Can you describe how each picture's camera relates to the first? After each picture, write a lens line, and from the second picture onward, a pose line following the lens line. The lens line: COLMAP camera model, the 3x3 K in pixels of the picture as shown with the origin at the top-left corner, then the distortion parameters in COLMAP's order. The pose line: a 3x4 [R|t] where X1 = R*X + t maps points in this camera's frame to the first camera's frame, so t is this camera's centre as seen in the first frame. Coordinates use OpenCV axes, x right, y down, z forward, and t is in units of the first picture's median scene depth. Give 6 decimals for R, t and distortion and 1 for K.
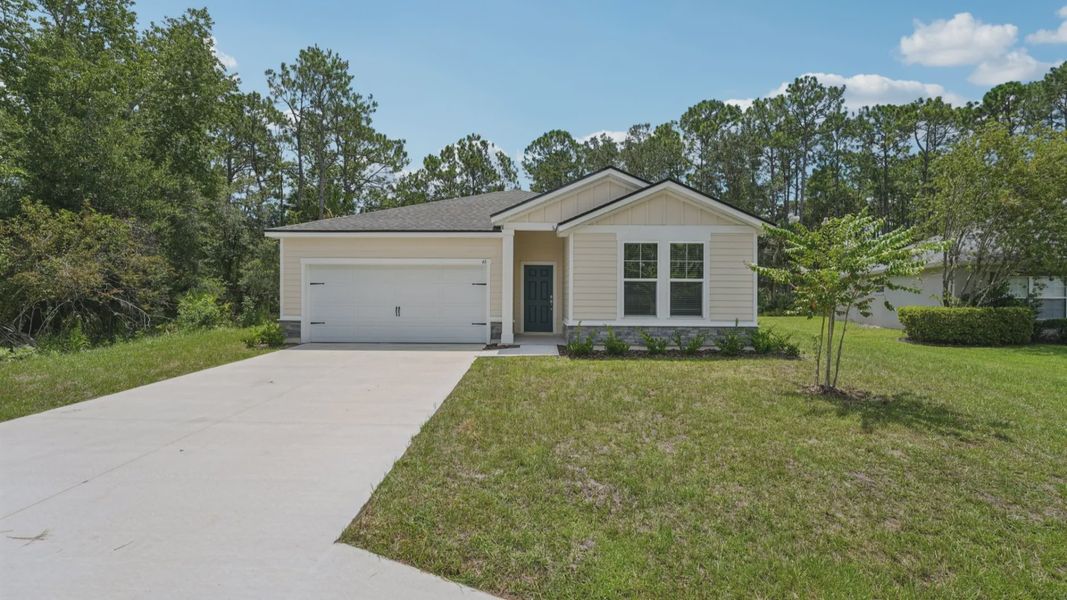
lens RADIAL K [[445.8, 0, 532.0], [0, 445.8, 297.8], [0, 0, 1]] dist [-0.018004, 0.001856]
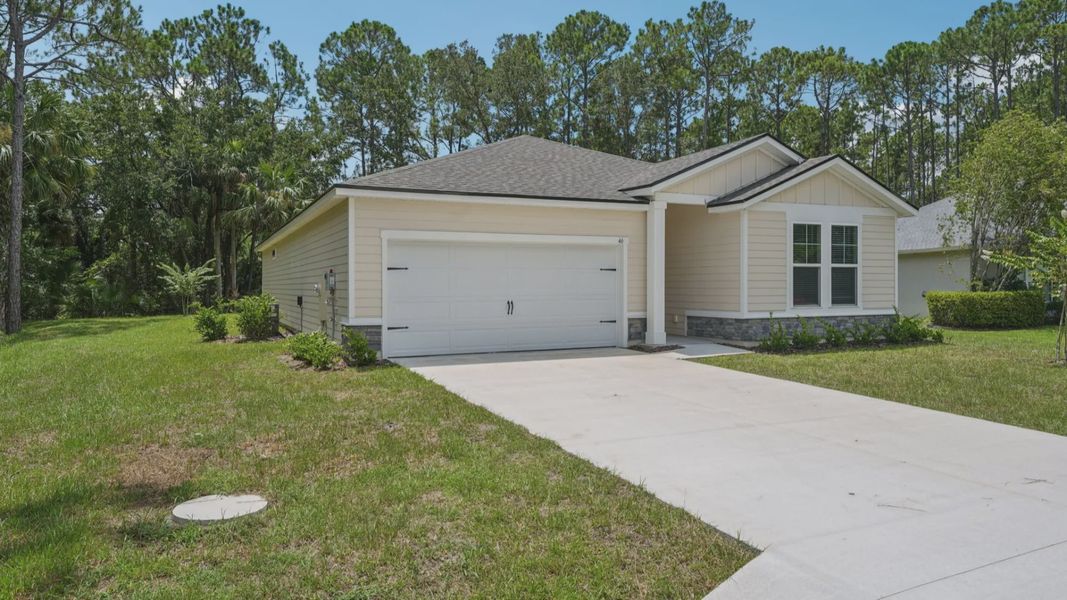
lens RADIAL K [[701.3, 0, 535.3], [0, 701.3, 291.2], [0, 0, 1]] dist [0.037775, 0.001547]
pose [[0.908958, -0.013077, 0.416682, -0.787060], [0.009559, 0.999899, 0.010529, -0.007584], [-0.416778, -0.005587, 0.908991, -0.056936]]
